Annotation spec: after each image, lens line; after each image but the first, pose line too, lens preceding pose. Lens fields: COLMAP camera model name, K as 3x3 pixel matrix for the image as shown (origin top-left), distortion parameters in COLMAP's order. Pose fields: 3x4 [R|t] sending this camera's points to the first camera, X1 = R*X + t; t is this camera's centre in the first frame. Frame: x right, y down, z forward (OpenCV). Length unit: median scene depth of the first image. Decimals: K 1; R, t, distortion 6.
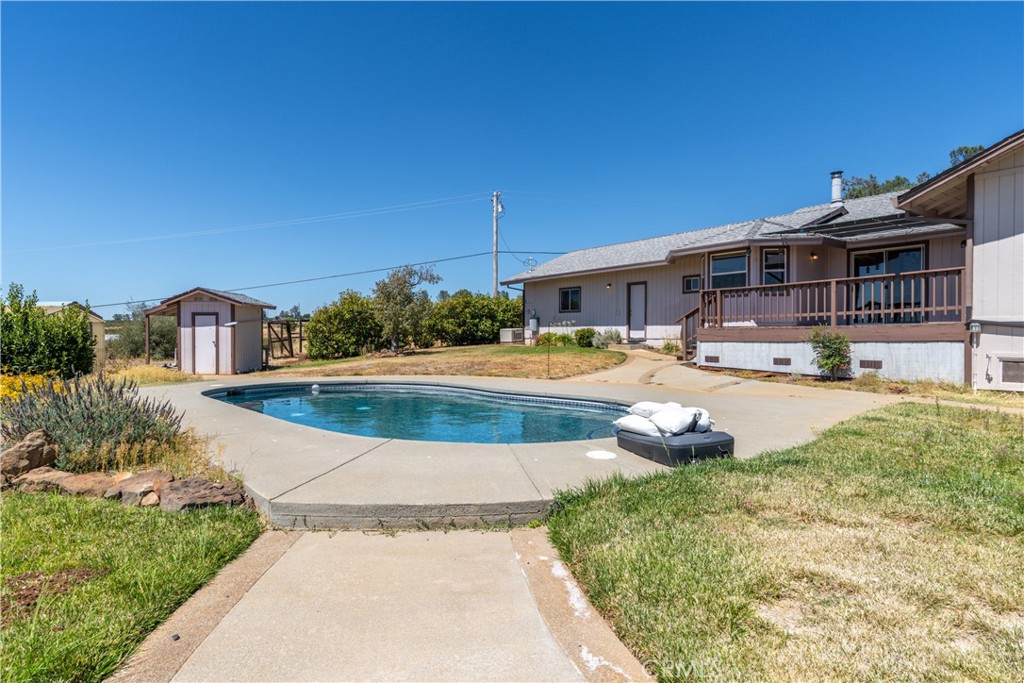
lens RADIAL K [[601.4, 0, 507.3], [0, 601.4, 341.1], [0, 0, 1]] dist [-0.003879, 0.002720]
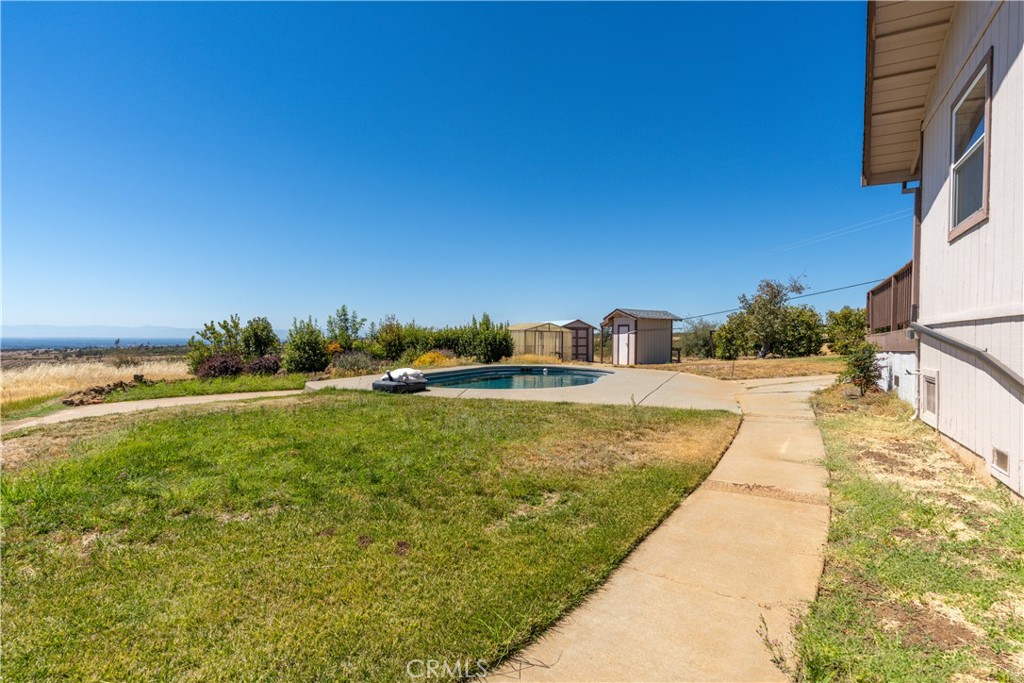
lens RADIAL K [[541.7, 0, 512.2], [0, 541.7, 342.8], [0, 0, 1]] dist [-0.007020, 0.003189]
pose [[0.461886, 0.007518, -0.886907, 0.590258], [-0.018283, 0.999832, -0.001047, 0.005516], [0.886751, 0.016699, 0.461946, 0.108350]]
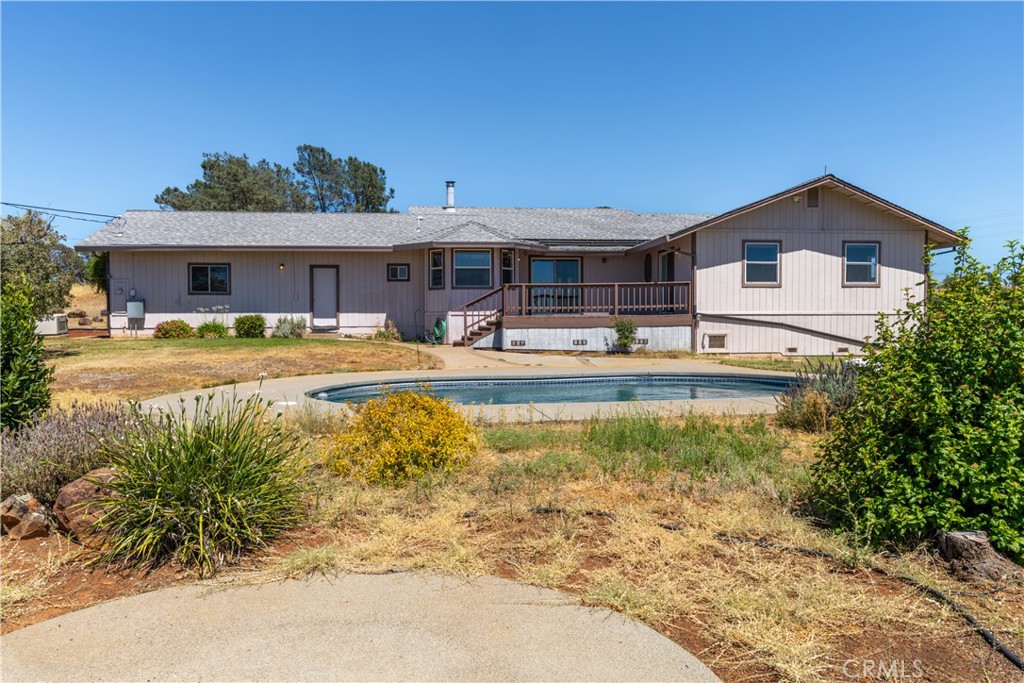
lens RADIAL K [[708.2, 0, 514.1], [0, 708.2, 338.7], [0, 0, 1]] dist [0.008470, -0.004923]
pose [[0.485733, -0.025840, 0.873725, -0.641043], [0.012965, 0.999666, 0.022357, -0.006986], [-0.874011, 0.000468, 0.485906, 0.241723]]
